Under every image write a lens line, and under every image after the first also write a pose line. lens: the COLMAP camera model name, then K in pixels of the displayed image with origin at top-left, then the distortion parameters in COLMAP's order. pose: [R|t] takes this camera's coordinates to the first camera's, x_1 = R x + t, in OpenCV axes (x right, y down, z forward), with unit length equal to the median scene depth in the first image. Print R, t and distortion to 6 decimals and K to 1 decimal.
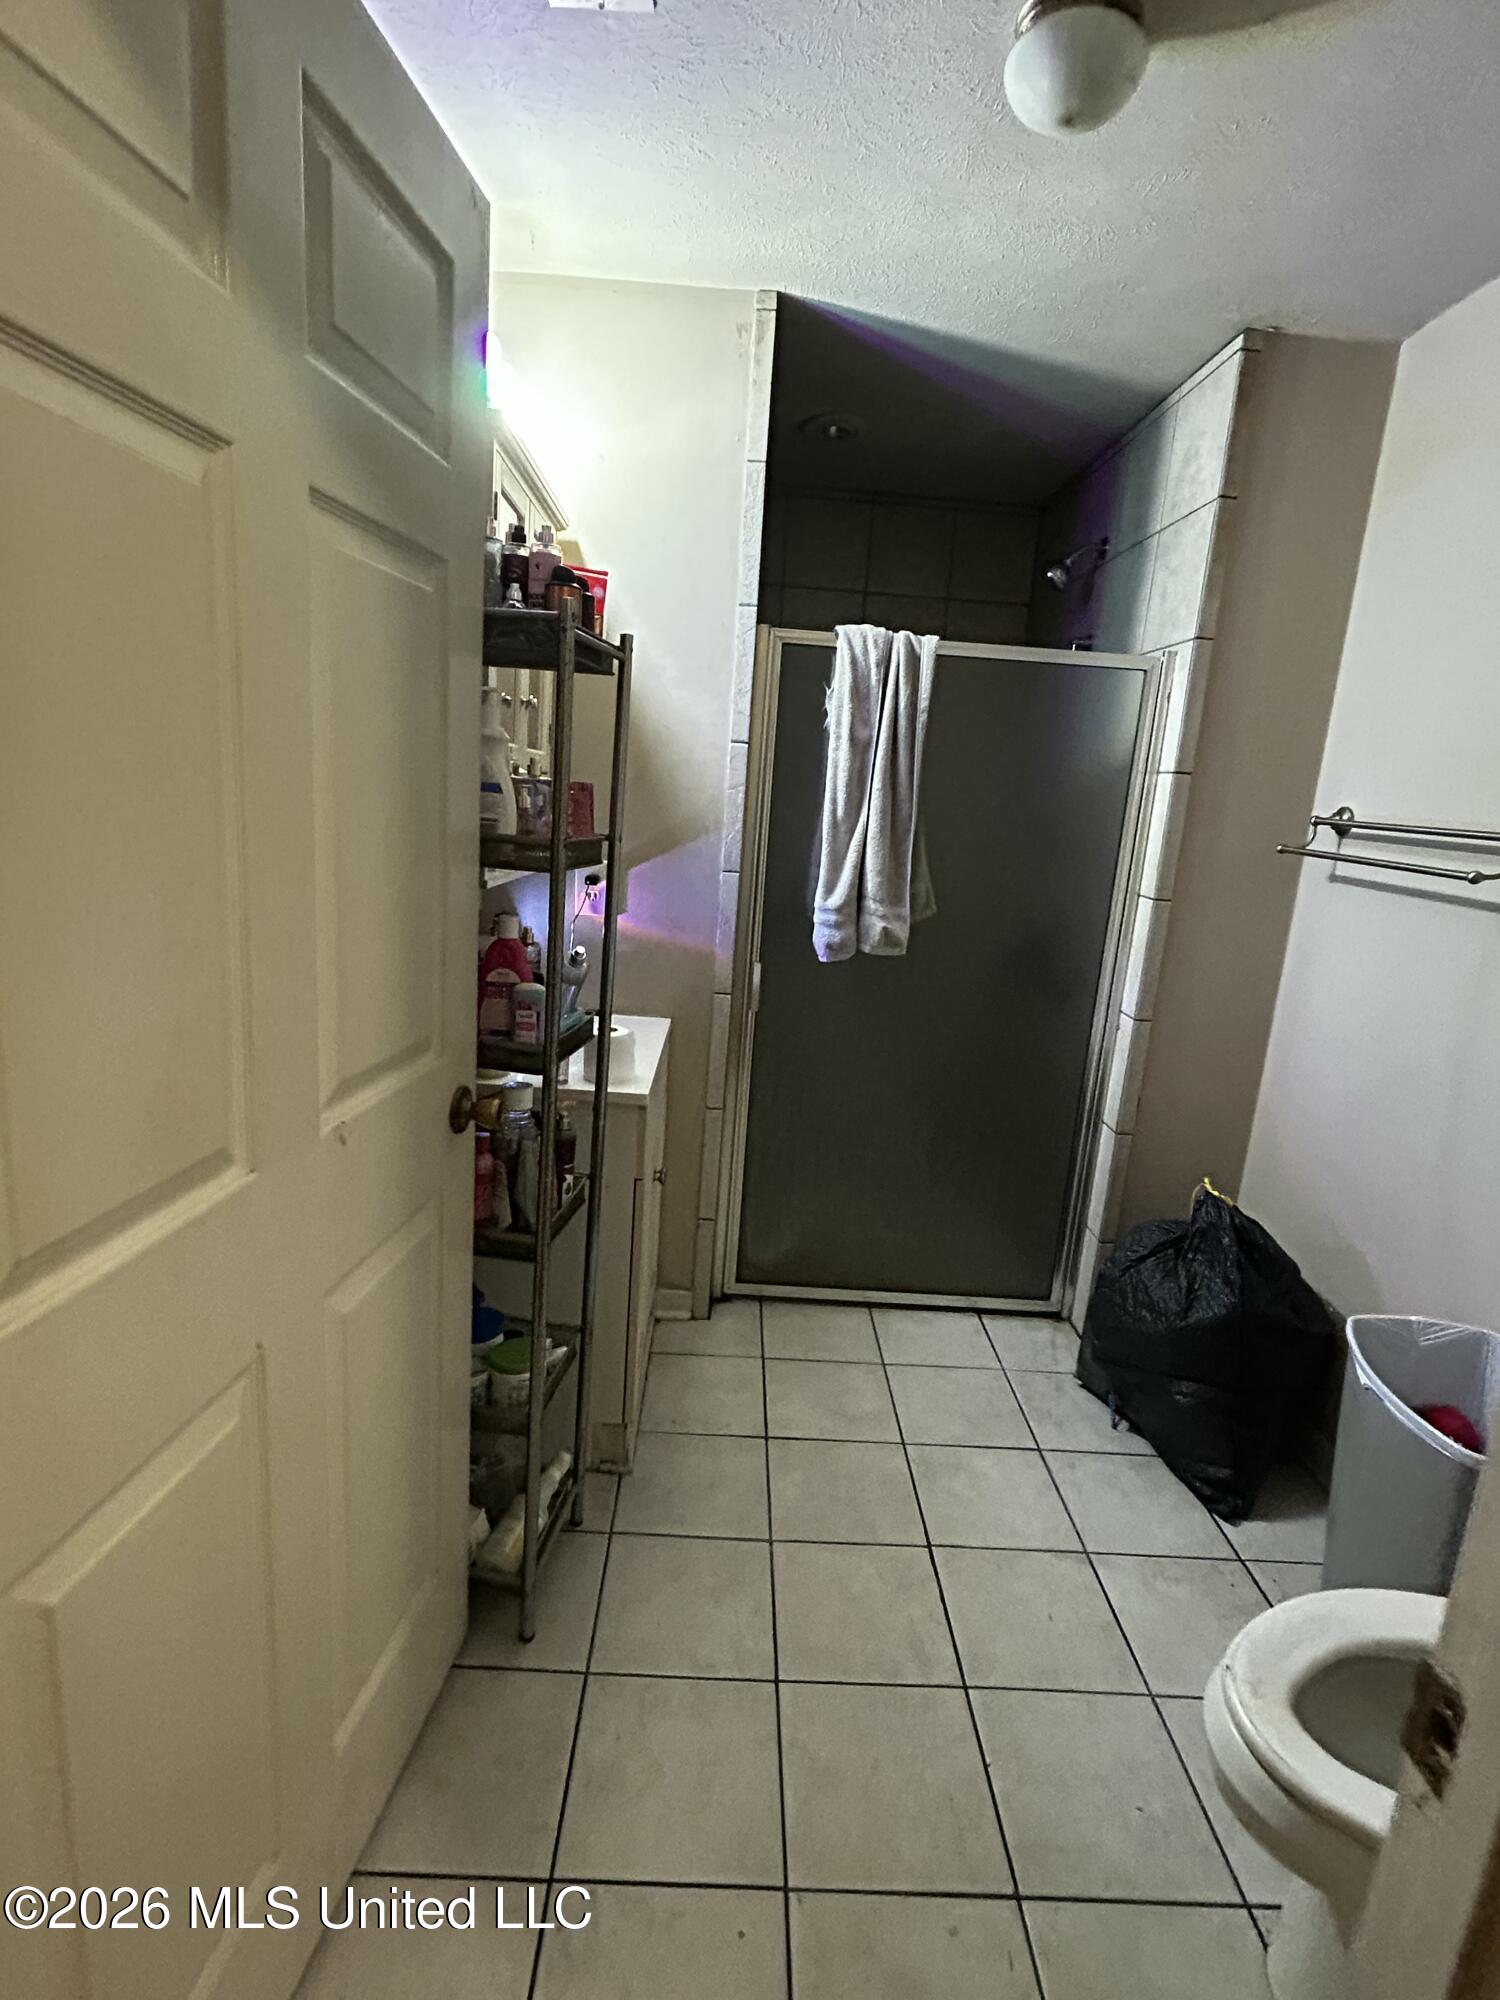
lens RADIAL K [[973.7, 0, 756.4], [0, 973.7, 1003.2], [0, 0, 1]] dist [-0.004028, -0.000594]
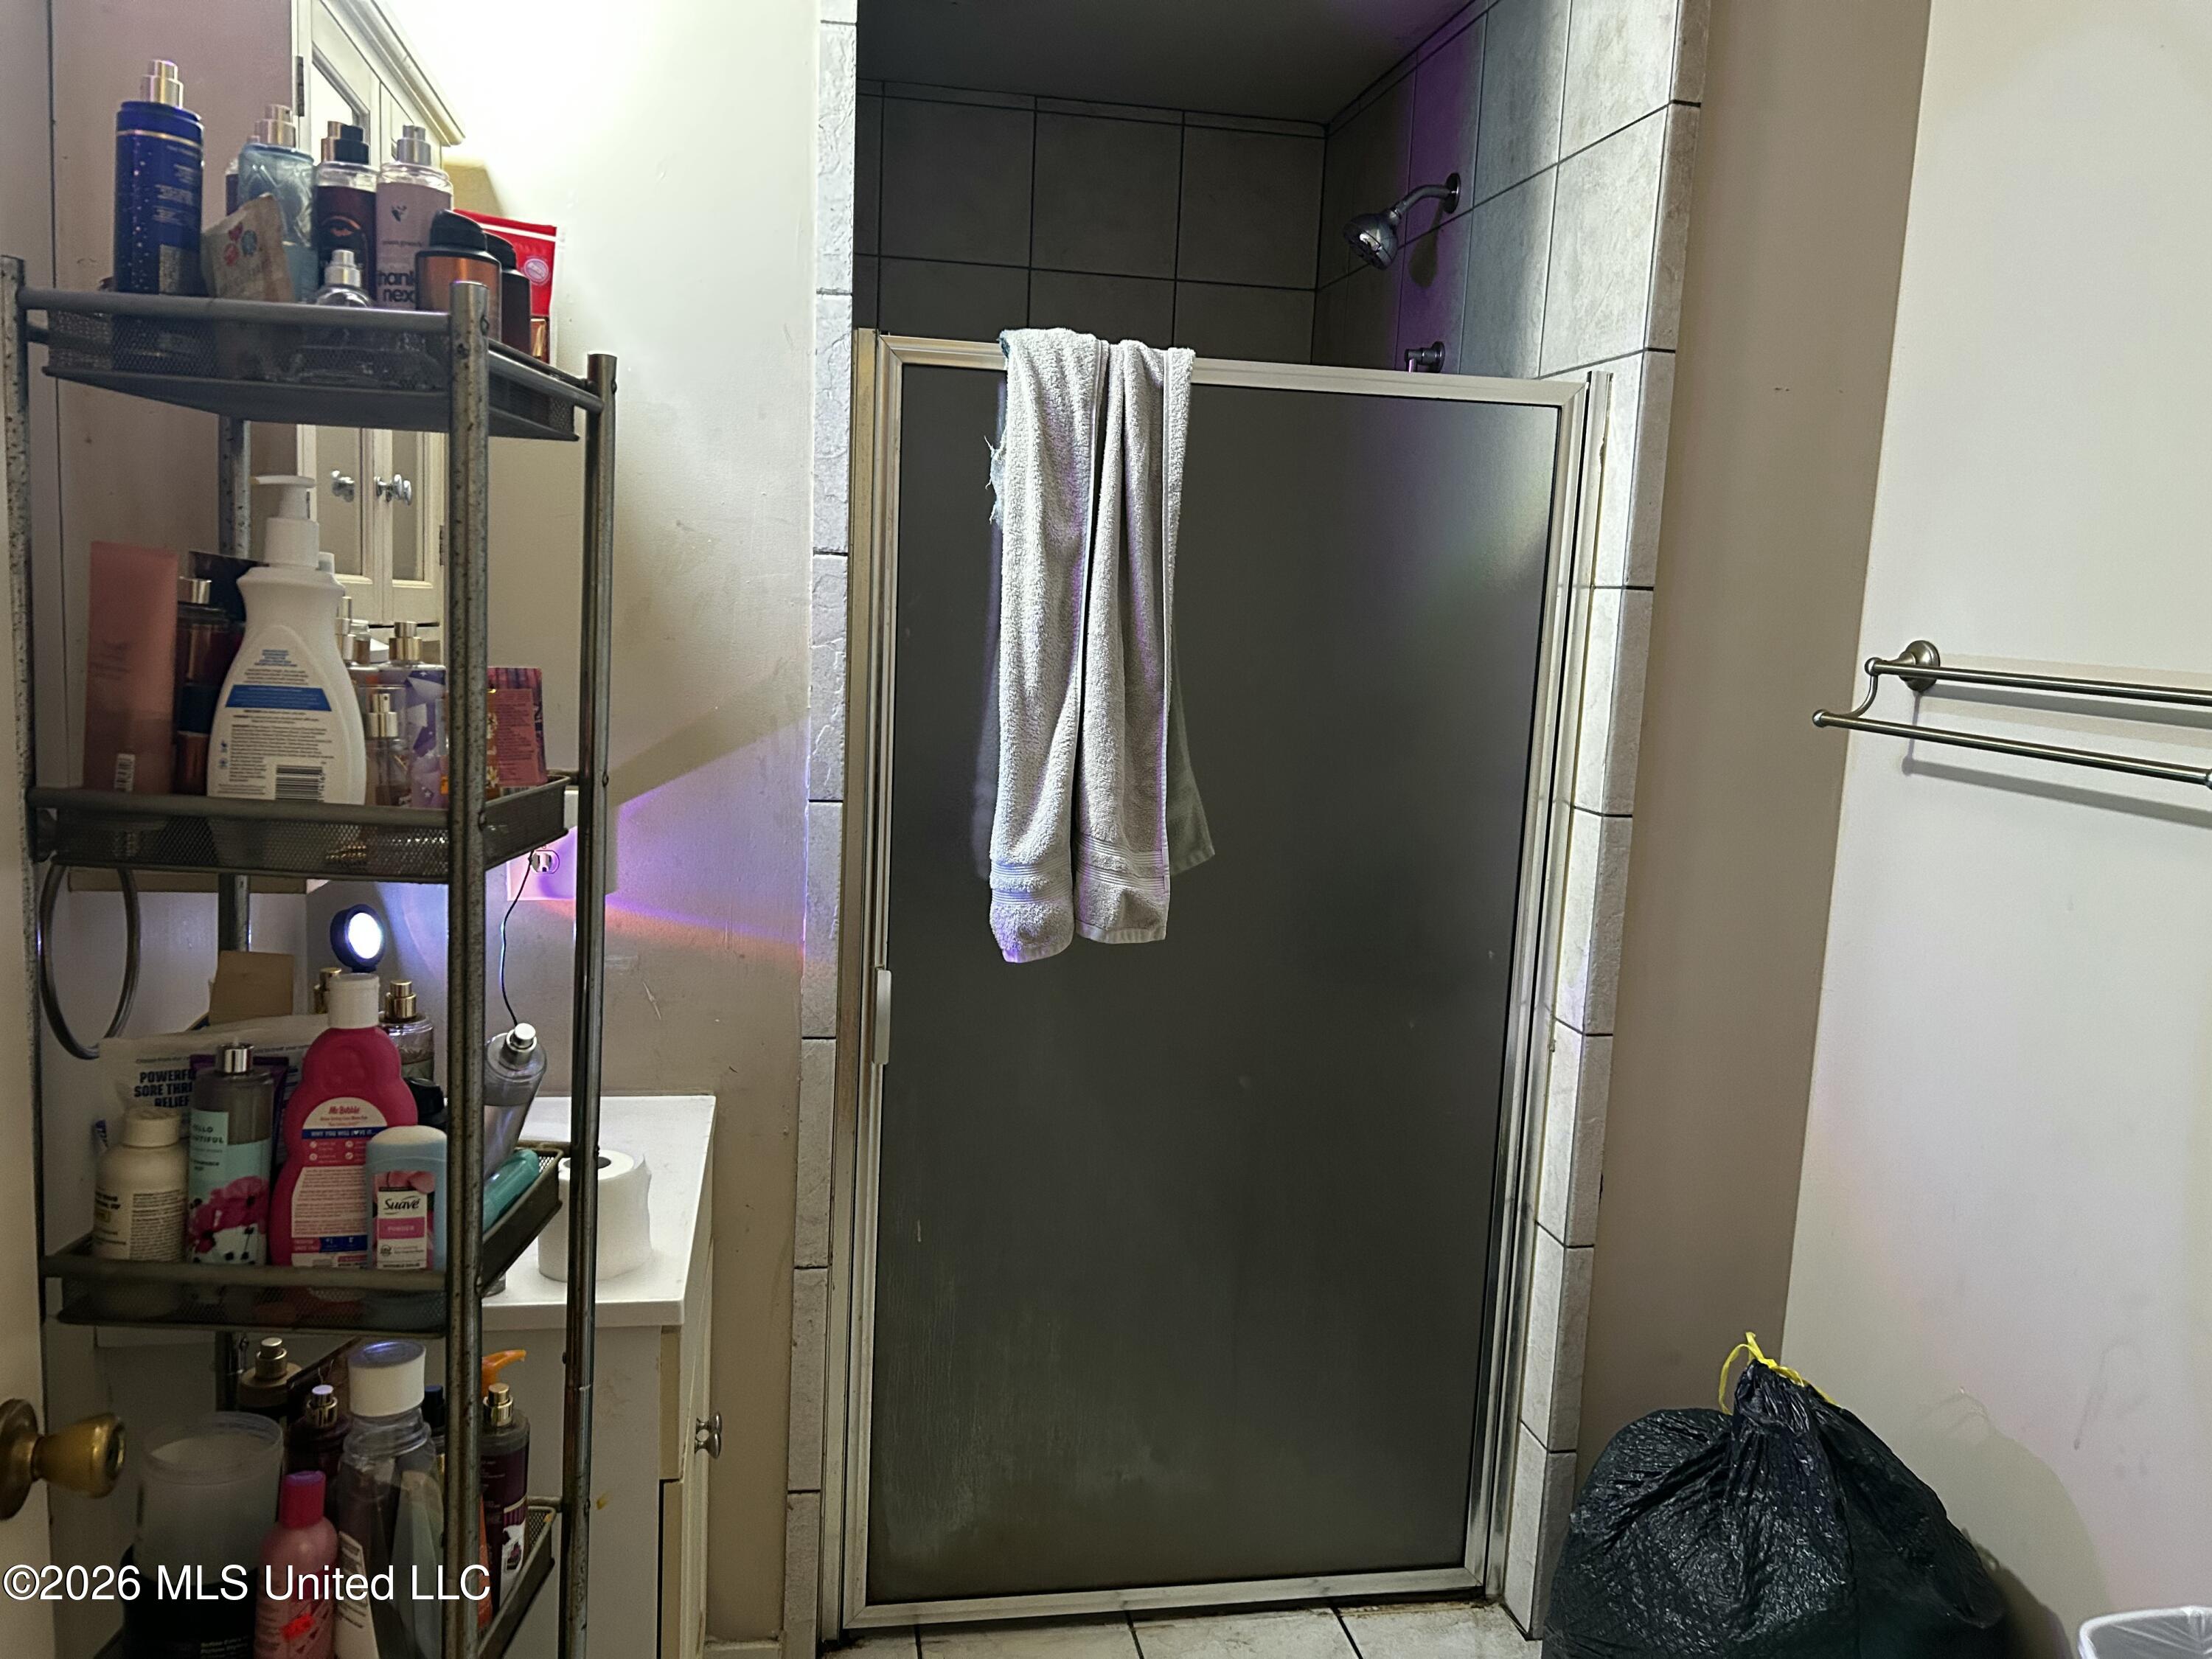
lens RADIAL K [[1660.7, 0, 1093.8], [0, 1660.7, 834.2], [0, 0, 1]] dist [0.051889, -0.063396]
pose [[0.987322, -0.047353, 0.151501, -0.020893], [0.057946, 0.996117, -0.066286, -0.052659], [-0.147774, 0.074225, 0.986232, 0.118403]]
